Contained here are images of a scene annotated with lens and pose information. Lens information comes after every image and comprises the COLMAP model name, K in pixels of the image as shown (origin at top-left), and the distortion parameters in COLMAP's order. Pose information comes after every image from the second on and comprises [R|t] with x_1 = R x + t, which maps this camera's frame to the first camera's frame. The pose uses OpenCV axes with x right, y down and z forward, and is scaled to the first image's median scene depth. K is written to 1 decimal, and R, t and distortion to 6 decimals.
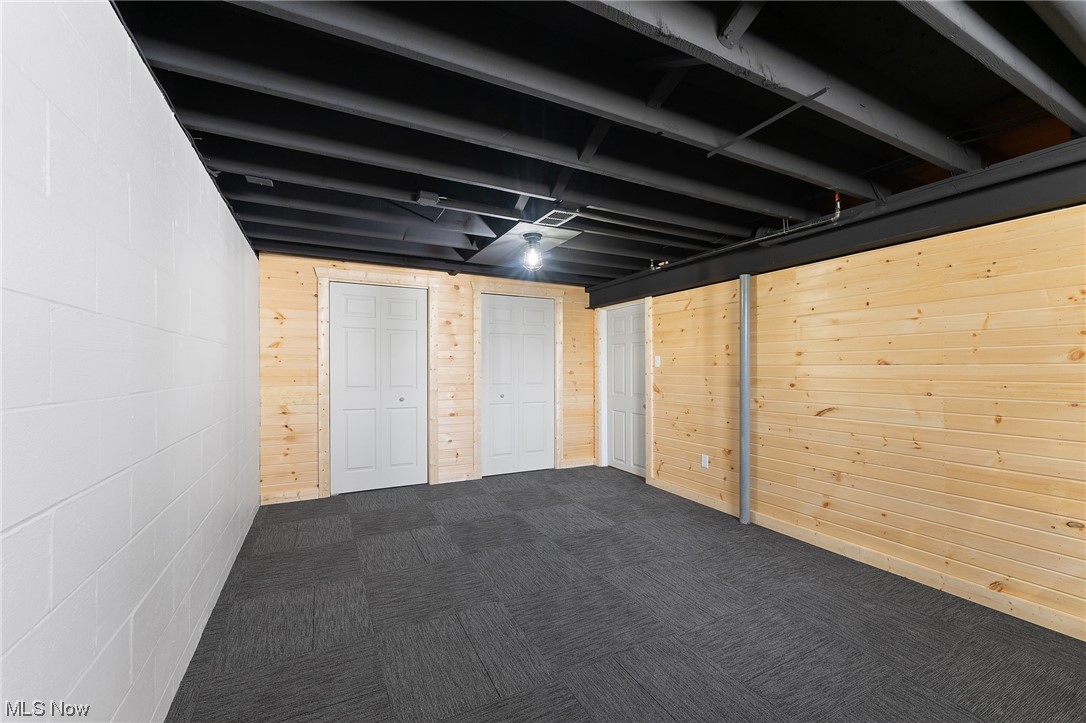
lens RADIAL K [[438.5, 0, 542.9], [0, 438.5, 363.0], [0, 0, 1]] dist [0.000762, -0.000490]
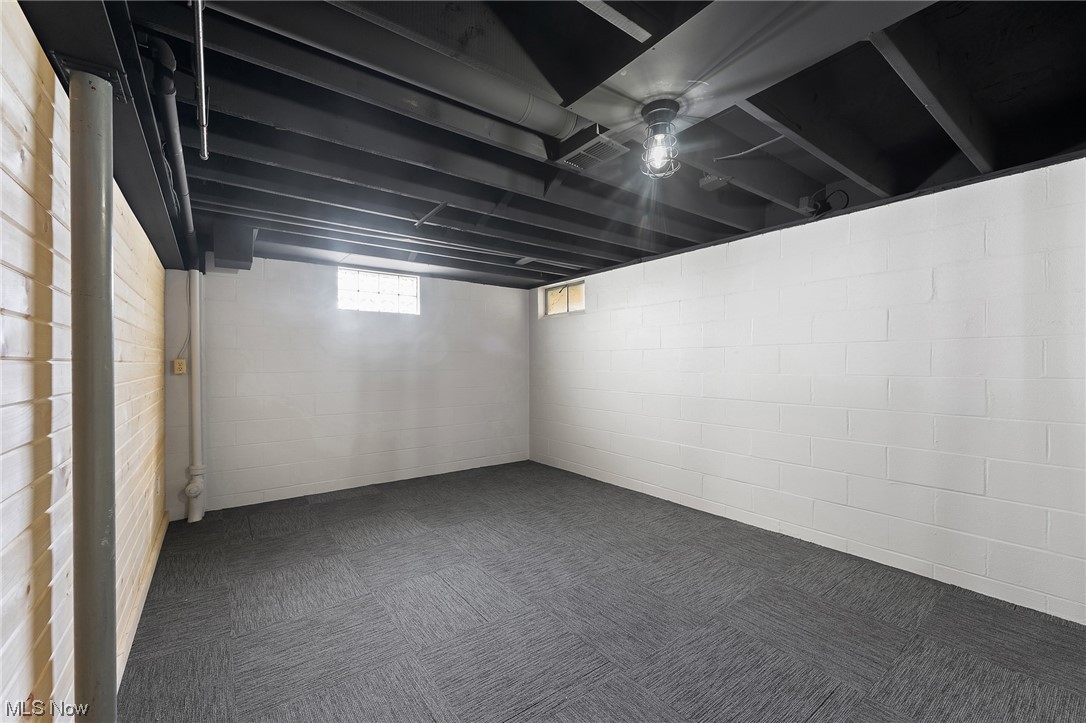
lens RADIAL K [[438.5, 0, 540.7], [0, 438.5, 364.1], [0, 0, 1]] dist [0.000762, -0.000490]
pose [[-0.985894, 0.003146, -0.167341, 0.268654], [0.004499, 0.999960, -0.007708, 0.017256], [0.167310, -0.008352, -0.985869, 1.957414]]
